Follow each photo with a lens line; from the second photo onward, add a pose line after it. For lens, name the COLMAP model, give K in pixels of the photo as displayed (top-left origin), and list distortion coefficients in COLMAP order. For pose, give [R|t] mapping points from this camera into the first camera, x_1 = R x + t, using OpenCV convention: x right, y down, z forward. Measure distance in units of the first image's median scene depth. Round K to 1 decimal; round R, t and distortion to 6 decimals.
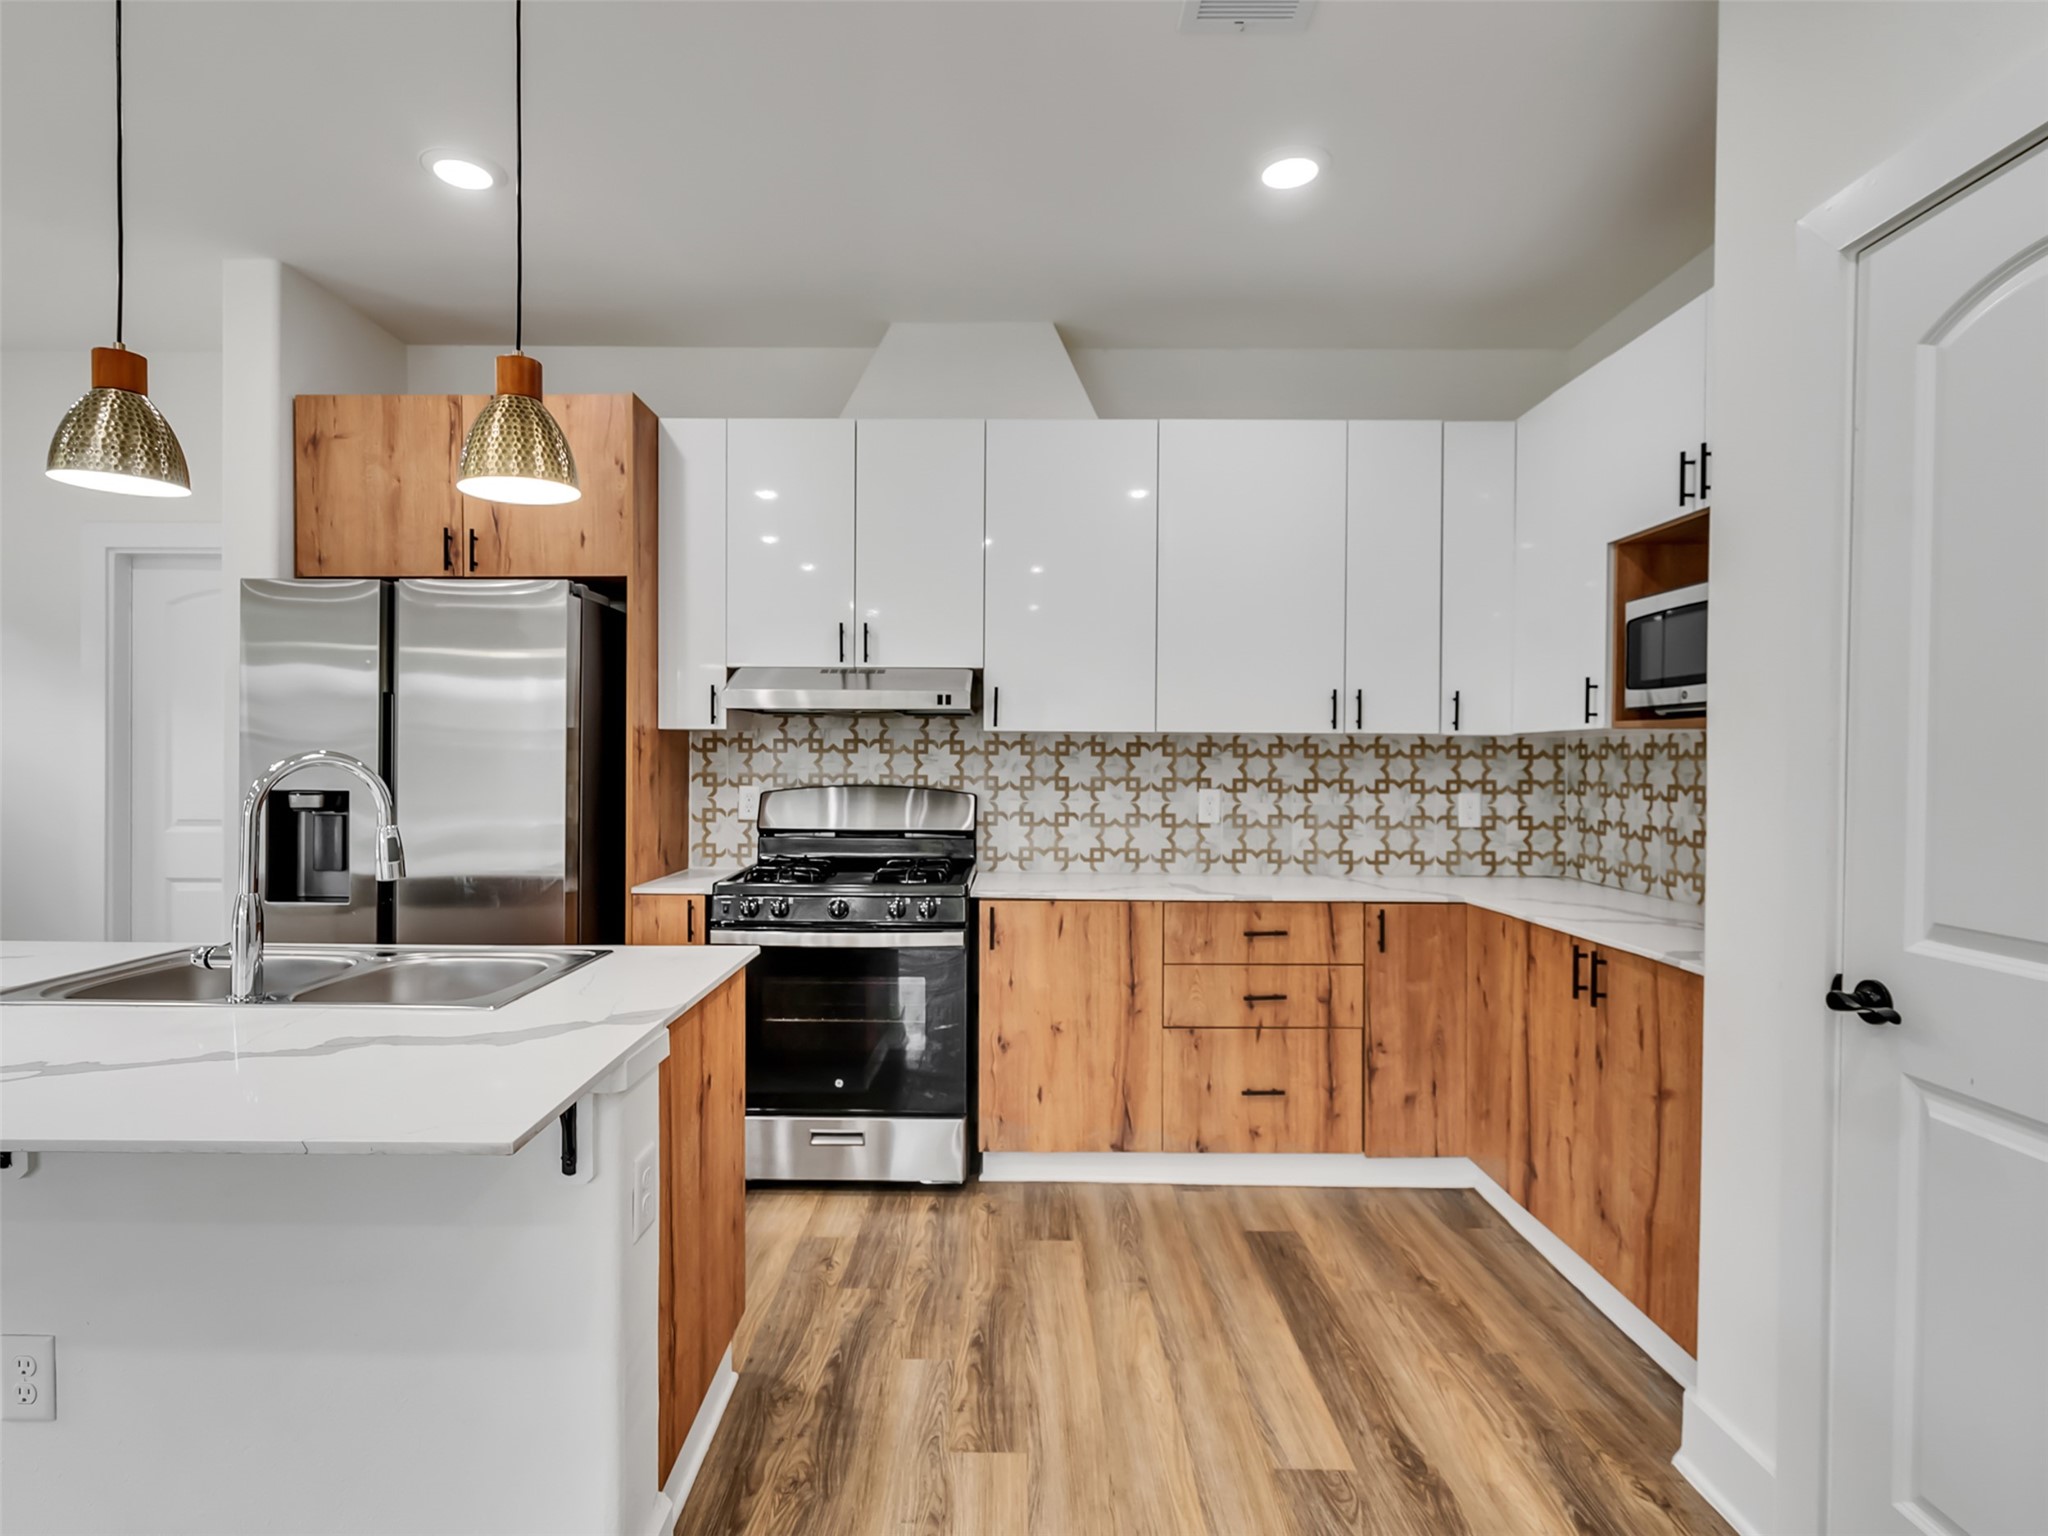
lens RADIAL K [[1060.4, 0, 1001.9], [0, 1060.4, 768.1], [0, 0, 1]] dist [-0.005396, 0.005120]
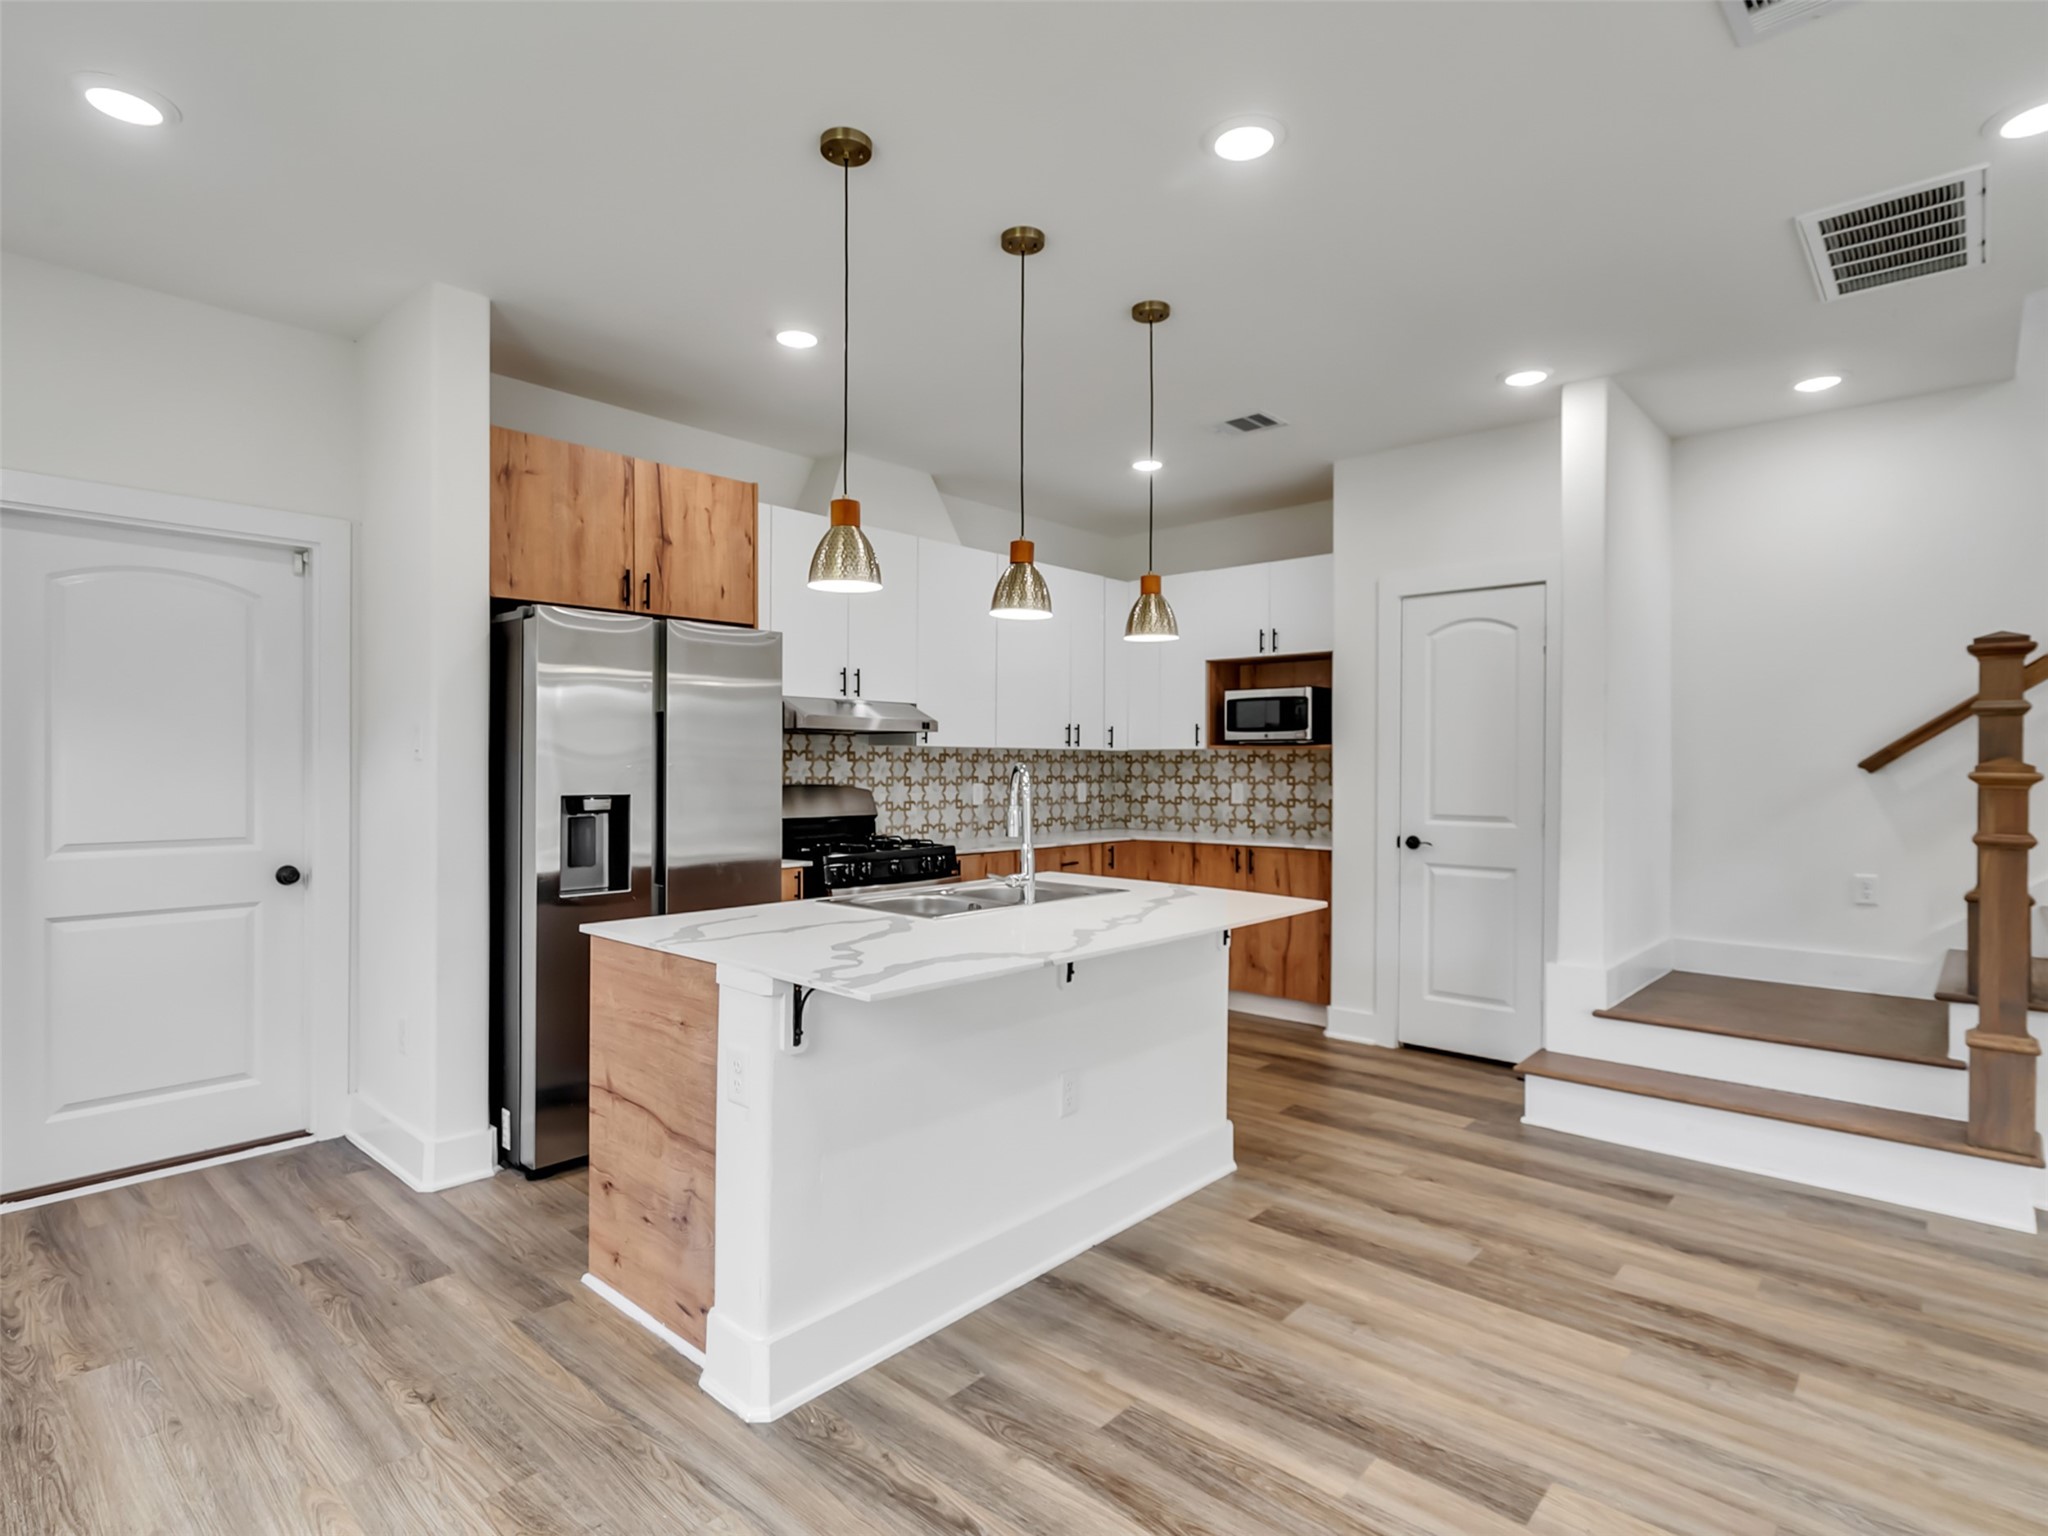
lens RADIAL K [[1060.4, 0, 1001.9], [0, 1060.4, 768.1], [0, 0, 1]] dist [-0.005396, 0.005120]
pose [[0.669126, -0.007200, 0.743114, -1.004887], [0.008195, 0.999964, 0.002310, -0.006257], [-0.743104, 0.004544, 0.669160, -0.080784]]
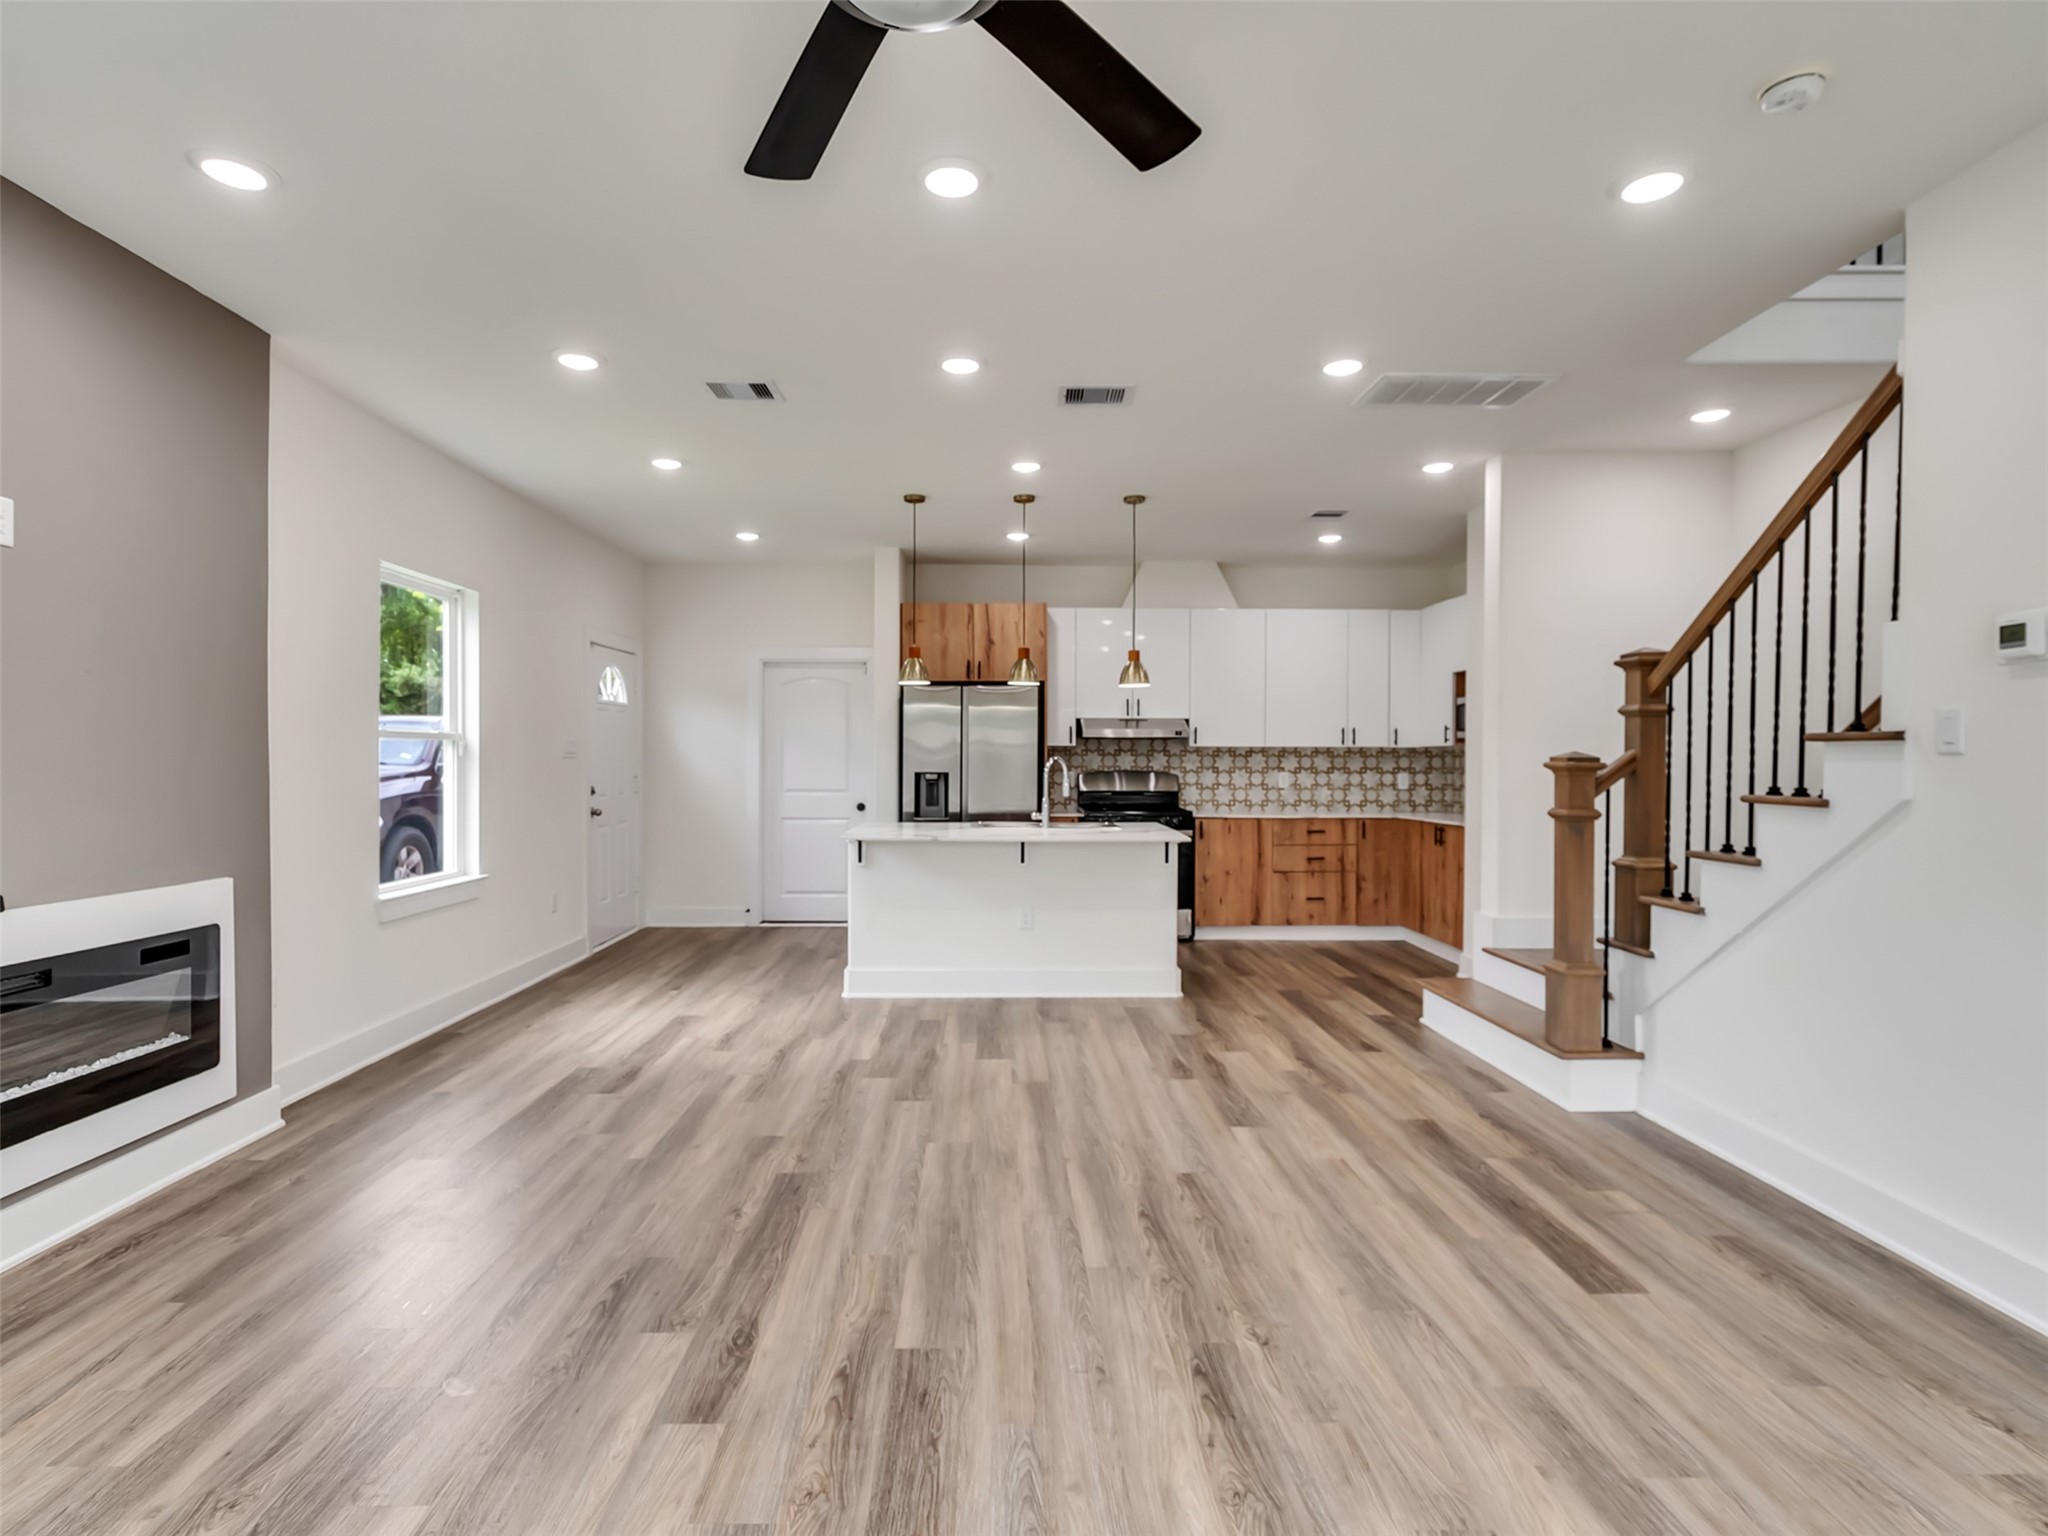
lens RADIAL K [[1060.4, 0, 1001.9], [0, 1060.4, 768.1], [0, 0, 1]] dist [-0.005396, 0.005120]
pose [[0.999638, -0.004013, 0.026590, -0.460997], [0.004000, 0.999992, 0.000530, 0.008695], [-0.026592, -0.000423, 0.999646, -1.208627]]
